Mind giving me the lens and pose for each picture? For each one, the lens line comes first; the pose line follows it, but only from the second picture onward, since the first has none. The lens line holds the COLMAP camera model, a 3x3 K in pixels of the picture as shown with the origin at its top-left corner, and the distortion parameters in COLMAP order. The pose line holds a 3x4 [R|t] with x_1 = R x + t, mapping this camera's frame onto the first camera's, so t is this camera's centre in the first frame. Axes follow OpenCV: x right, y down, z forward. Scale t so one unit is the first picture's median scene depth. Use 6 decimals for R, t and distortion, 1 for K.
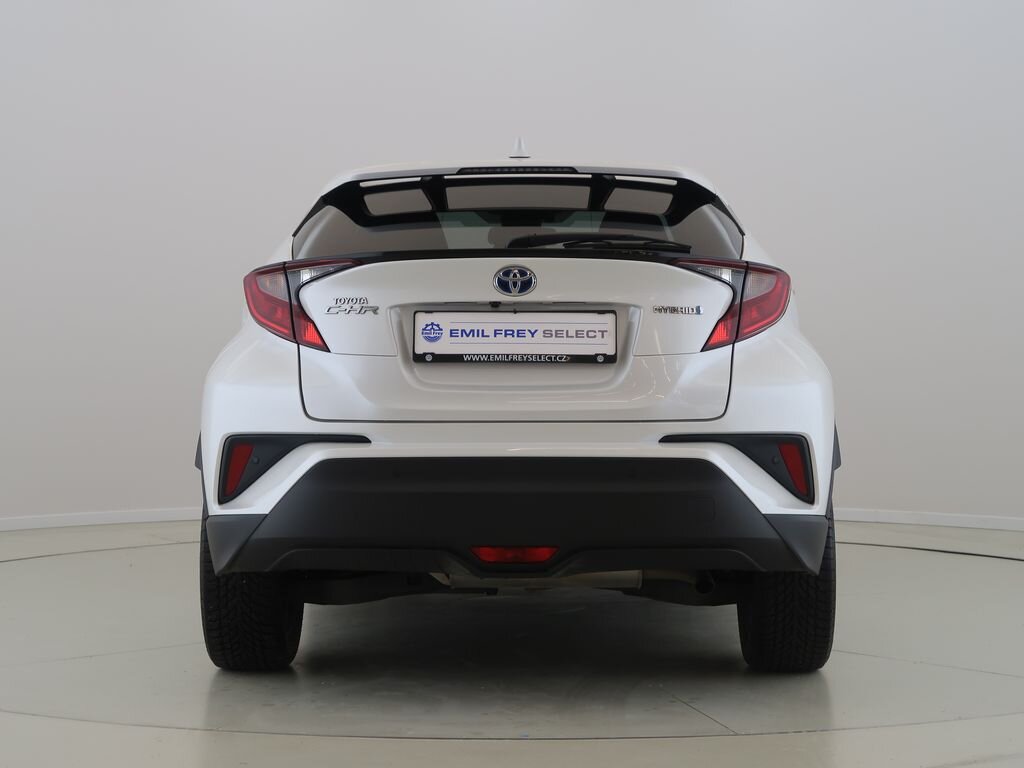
lens RADIAL K [[2290.9, 0, 512.0], [0, 2290.9, 384.0], [0, 0, 1]] dist [-0.048222, -0.229538]
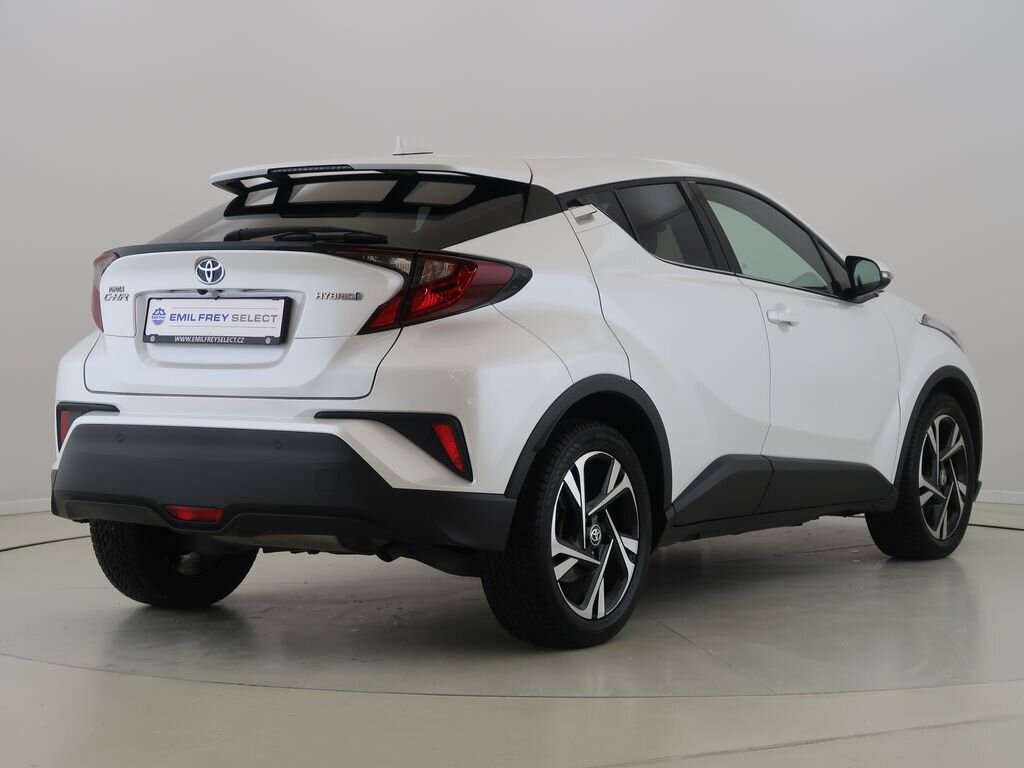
lens RADIAL K [[2290.9, 0, 512.0], [0, 2290.9, 384.0], [0, 0, 1]] dist [-0.048222, -0.229538]
pose [[0.836462, 0.017962, -0.547730, 0.738160], [-0.013345, 0.999834, 0.012408, -0.005393], [0.547862, -0.003070, 0.836563, 0.140838]]
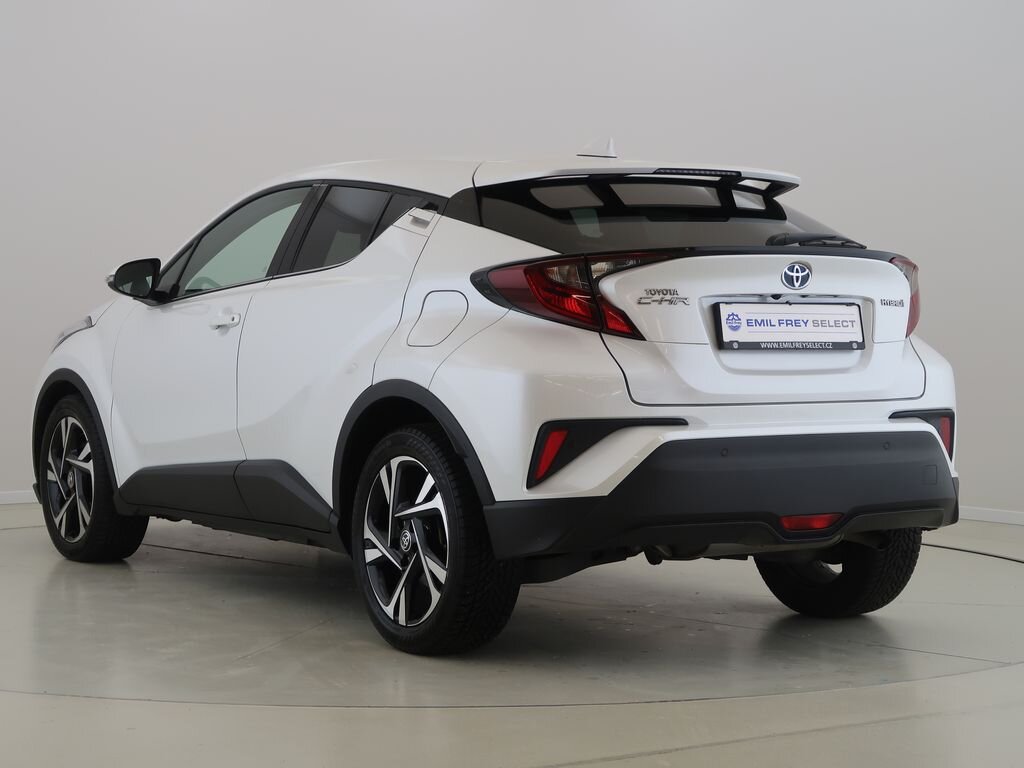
lens RADIAL K [[2290.9, 0, 512.0], [0, 2290.9, 384.0], [0, 0, 1]] dist [-0.048222, -0.229538]
pose [[0.833679, -0.013517, 0.552084, -0.721653], [0.009473, 0.999903, 0.010177, -0.005182], [-0.552168, -0.003254, 0.833727, 0.152567]]
